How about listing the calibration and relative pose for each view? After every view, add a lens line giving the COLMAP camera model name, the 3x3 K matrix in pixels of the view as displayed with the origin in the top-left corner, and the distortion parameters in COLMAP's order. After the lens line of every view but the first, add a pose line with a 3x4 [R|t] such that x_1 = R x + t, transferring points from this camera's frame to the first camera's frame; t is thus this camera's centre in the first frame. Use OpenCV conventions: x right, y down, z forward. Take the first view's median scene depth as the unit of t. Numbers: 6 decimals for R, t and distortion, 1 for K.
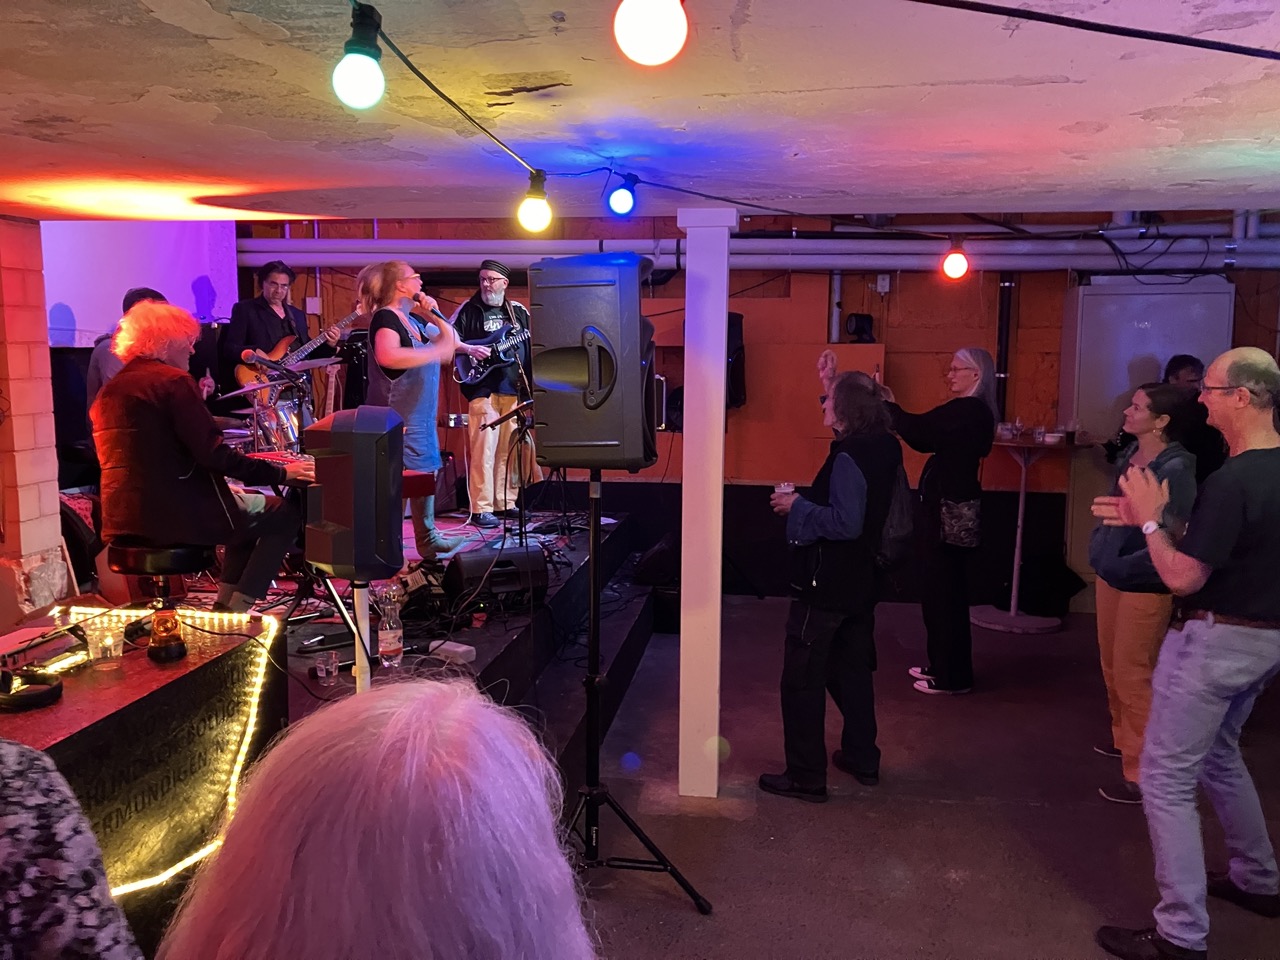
lens RADIAL K [[1049.1, 0, 628.1], [0, 1049.1, 485.2], [0, 0, 1]] dist [0.018502, -0.015460]
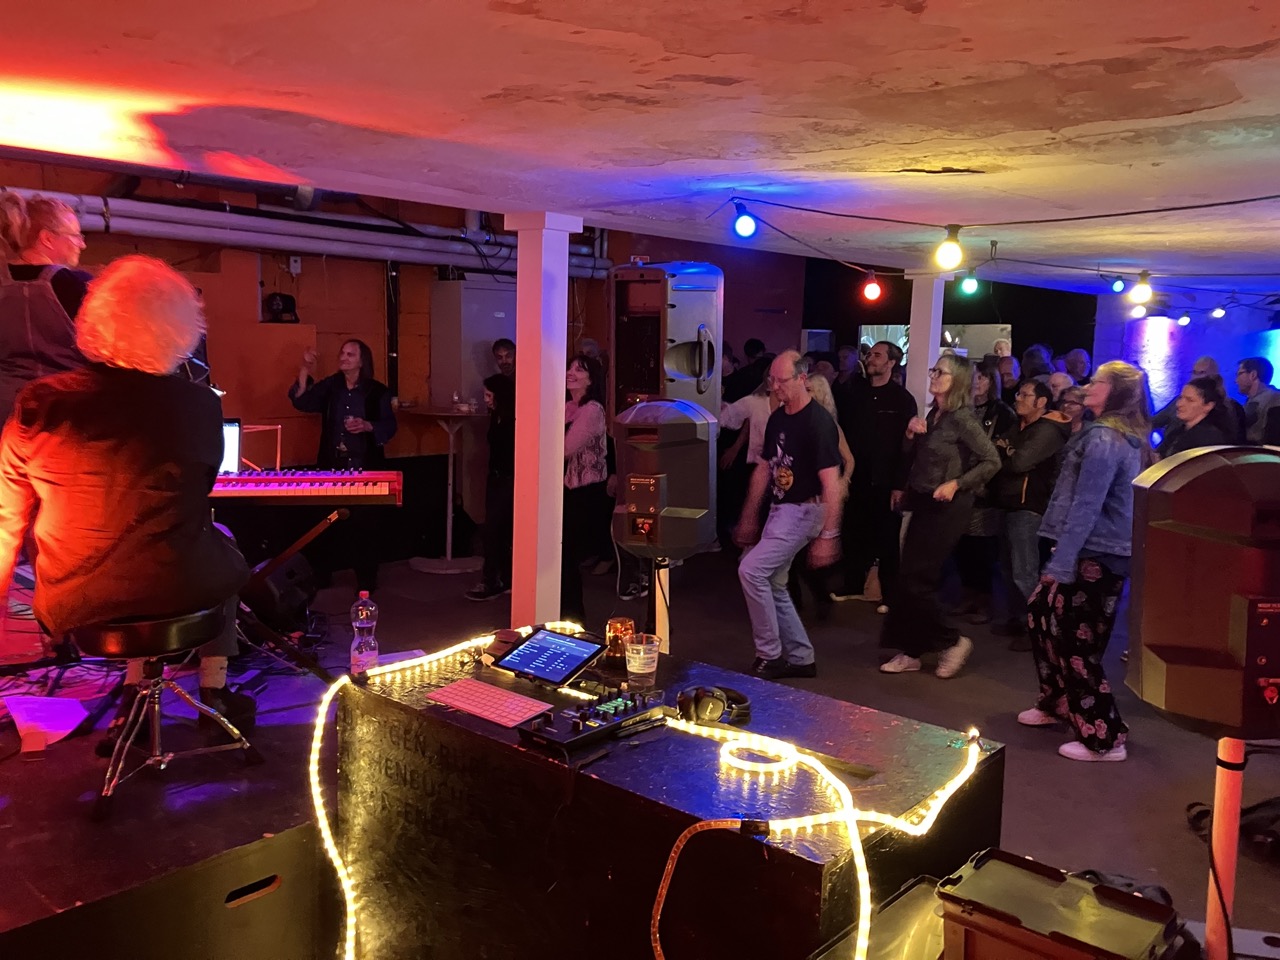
lens RADIAL K [[1049.1, 0, 639.3], [0, 1049.1, 471.3], [0, 0, 1]] dist [0.018502, -0.015460]
pose [[0.546478, -0.097351, 0.831796, -0.464430], [0.084517, 0.994561, 0.060874, -0.027552], [-0.833198, 0.037035, 0.551734, 0.172006]]
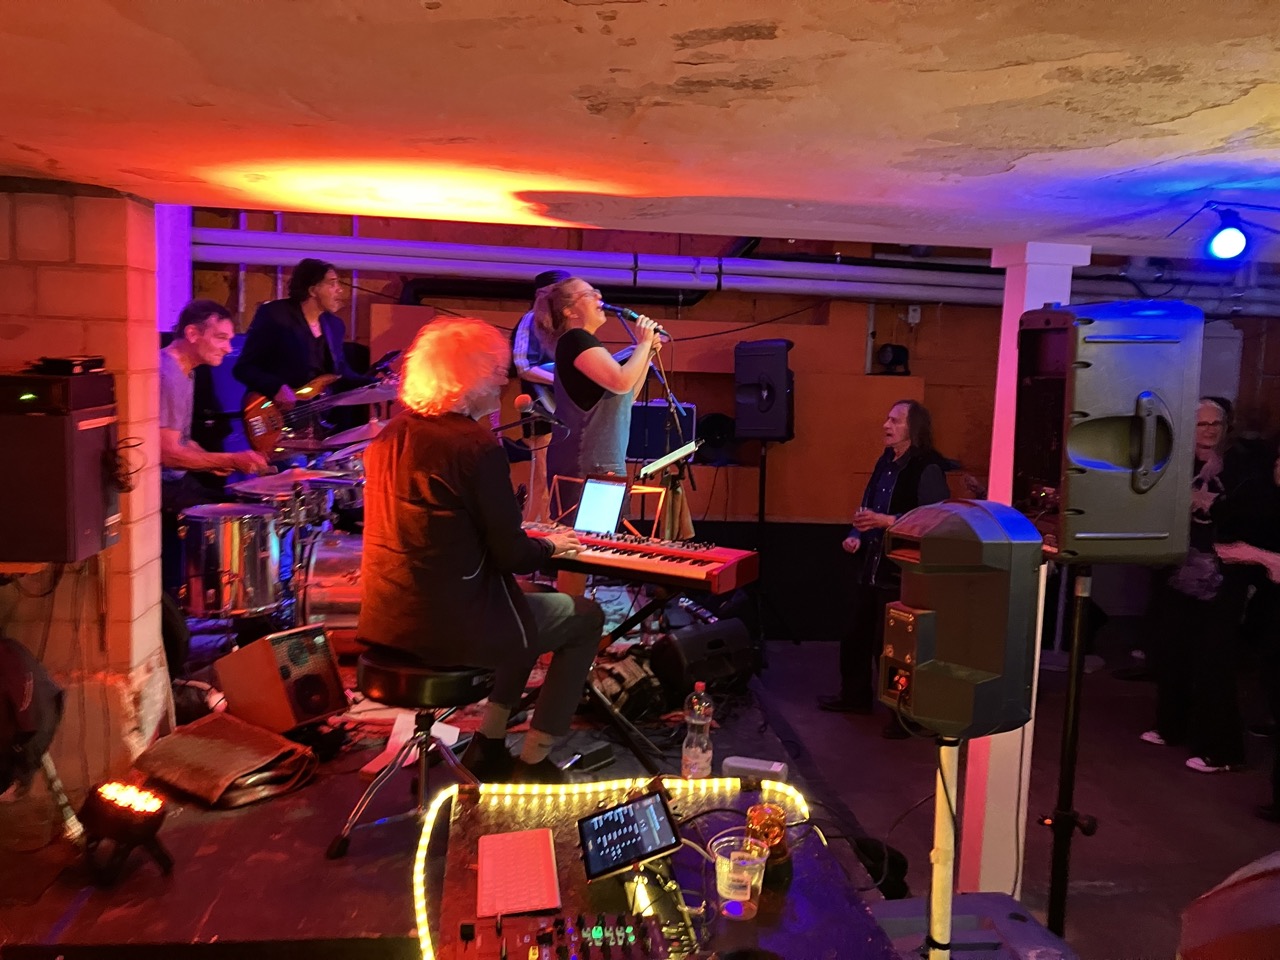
lens RADIAL K [[1049.1, 0, 635.7], [0, 1049.1, 470.1], [0, 0, 1]] dist [0.018502, -0.015460]
pose [[0.965940, 0.000904, 0.258765, -0.268579], [0.003633, 0.999848, -0.017057, -0.033885], [-0.258741, 0.017416, 0.965790, 0.136757]]
